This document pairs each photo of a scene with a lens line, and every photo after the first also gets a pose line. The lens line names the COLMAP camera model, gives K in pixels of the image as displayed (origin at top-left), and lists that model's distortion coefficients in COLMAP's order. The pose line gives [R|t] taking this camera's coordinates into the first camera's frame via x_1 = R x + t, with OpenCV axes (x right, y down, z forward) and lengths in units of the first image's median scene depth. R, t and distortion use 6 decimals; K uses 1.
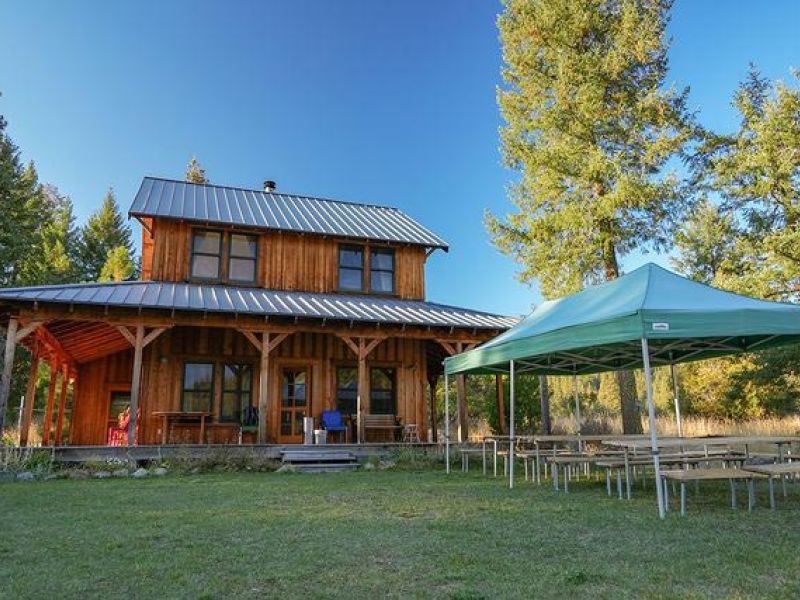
lens RADIAL K [[610.9, 0, 400.0], [0, 610.9, 300.0], [0, 0, 1]] dist [-0.000417, -0.000247]
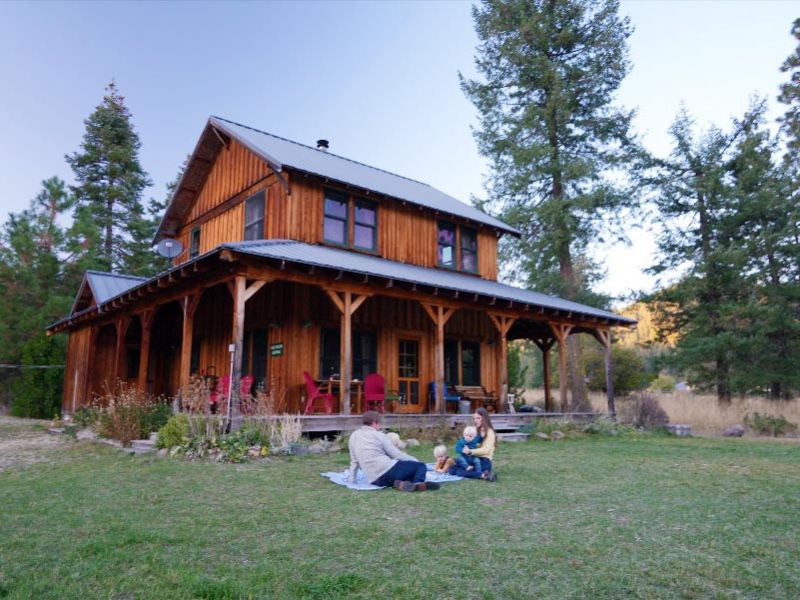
lens RADIAL K [[610.9, 0, 400.0], [0, 610.9, 300.0], [0, 0, 1]] dist [-0.000417, -0.000247]
pose [[0.935773, 0.072314, 0.345108, -0.537642], [-0.093178, 0.994666, 0.044234, 0.002638], [-0.340068, -0.073549, 0.937520, 0.052309]]
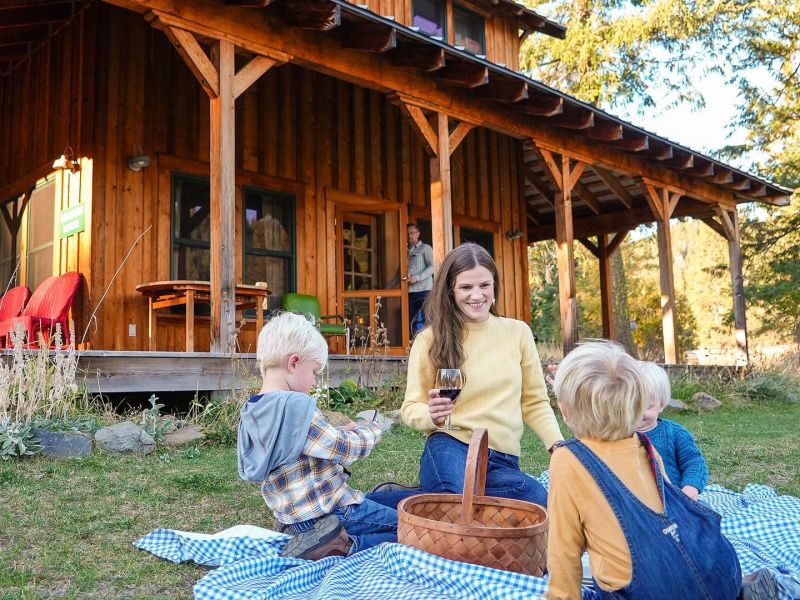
lens RADIAL K [[812.5, 0, 335.3], [0, 812.5, 281.9], [0, 0, 1]] dist [-0.014241, -0.007622]
pose [[0.926439, 0.047023, 0.373496, -0.428467], [-0.083522, 0.993115, 0.082138, 0.112465], [-0.367062, -0.107291, 0.923988, 0.393899]]
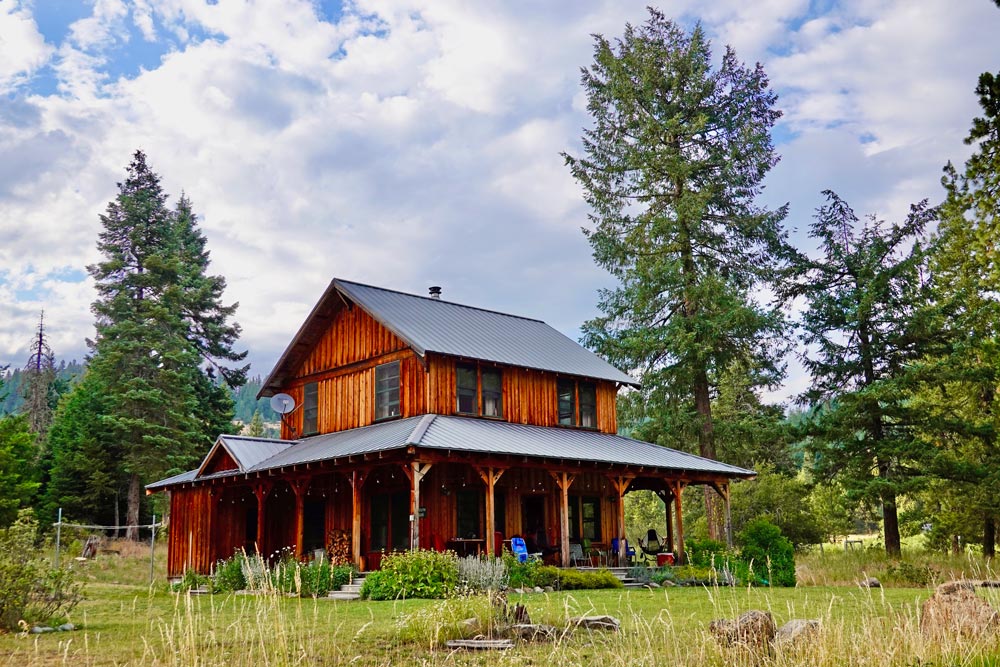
lens RADIAL K [[1074.7, 0, 500.0], [0, 1074.7, 333.5], [0, 0, 1]] dist [0.010173, 0.017252]
pose [[0.923703, 0.079488, 0.374772, -0.951944], [-0.084575, 0.996413, -0.002884, -0.166448], [-0.373656, -0.029032, 0.927113, -0.724652]]
